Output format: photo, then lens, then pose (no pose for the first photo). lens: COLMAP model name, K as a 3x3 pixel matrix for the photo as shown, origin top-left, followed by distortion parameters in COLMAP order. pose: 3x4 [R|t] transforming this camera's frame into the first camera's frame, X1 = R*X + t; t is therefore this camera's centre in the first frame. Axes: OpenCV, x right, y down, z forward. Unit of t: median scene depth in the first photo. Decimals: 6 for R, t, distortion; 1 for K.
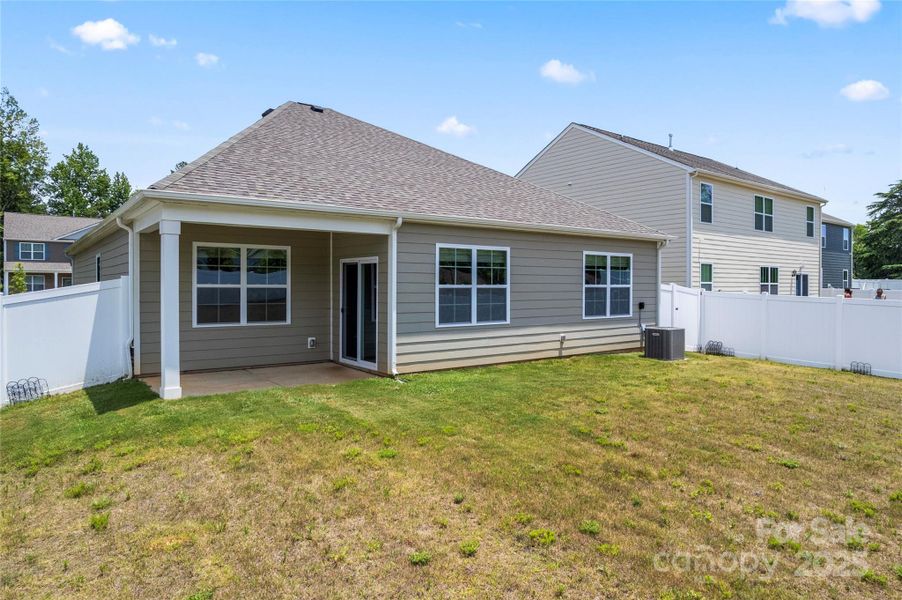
lens RADIAL K [[578.8, 0, 456.8], [0, 578.8, 301.1], [0, 0, 1]] dist [-0.048941, 0.040361]
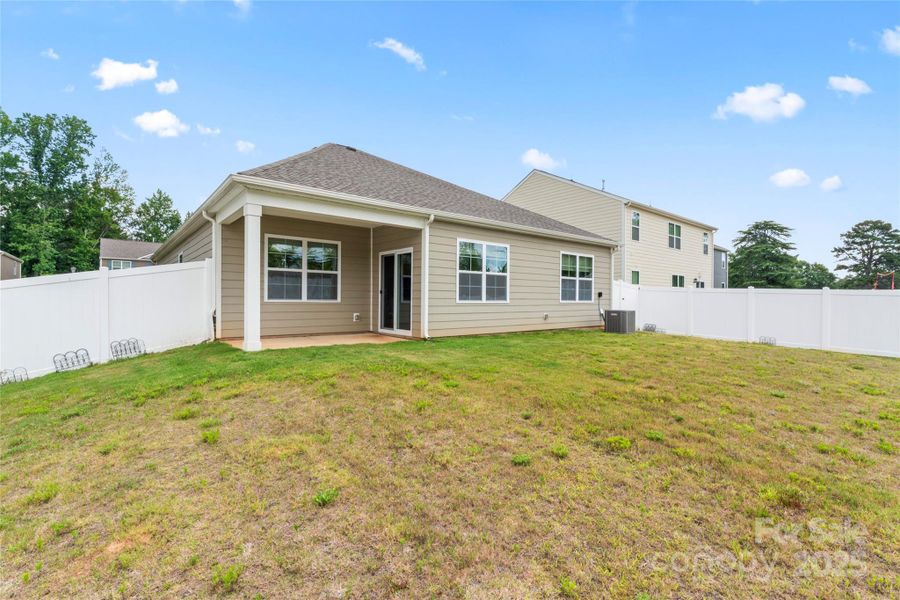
lens RADIAL K [[412.4, 0, 447.4], [0, 412.4, 298.3], [0, 0, 1]] dist [0.001761, -0.000504]
pose [[0.999421, 0.004345, 0.033753, -0.082975], [-0.003316, 0.999530, -0.030475, 0.059867], [-0.033869, 0.030345, 0.998965, 0.077089]]
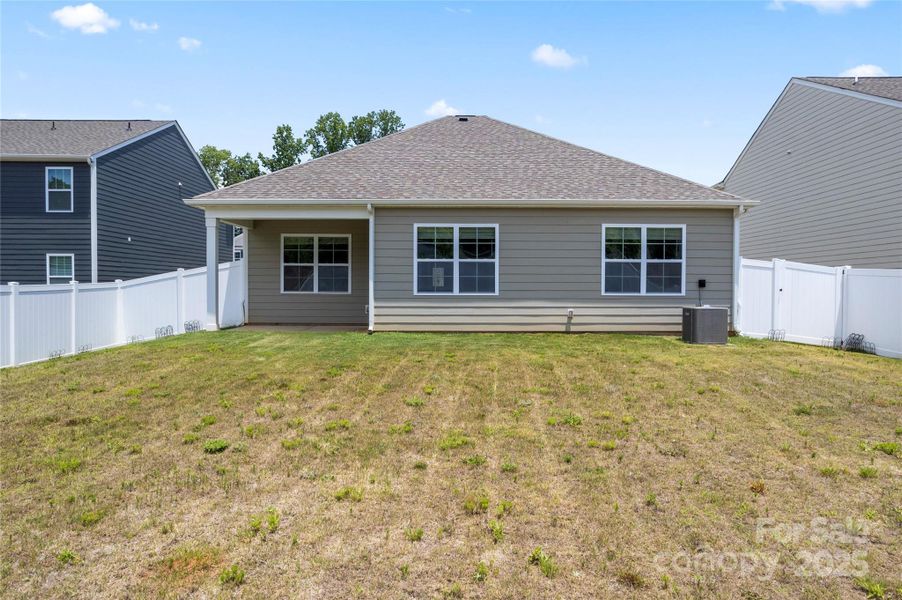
lens RADIAL K [[578.8, 0, 459.3], [0, 578.8, 307.0], [0, 0, 1]] dist [-0.048941, 0.040361]
pose [[0.794194, 0.020508, -0.607318, 0.715243], [-0.019086, 0.999779, 0.008801, 0.054858], [0.607364, 0.004601, 0.794410, 0.111509]]
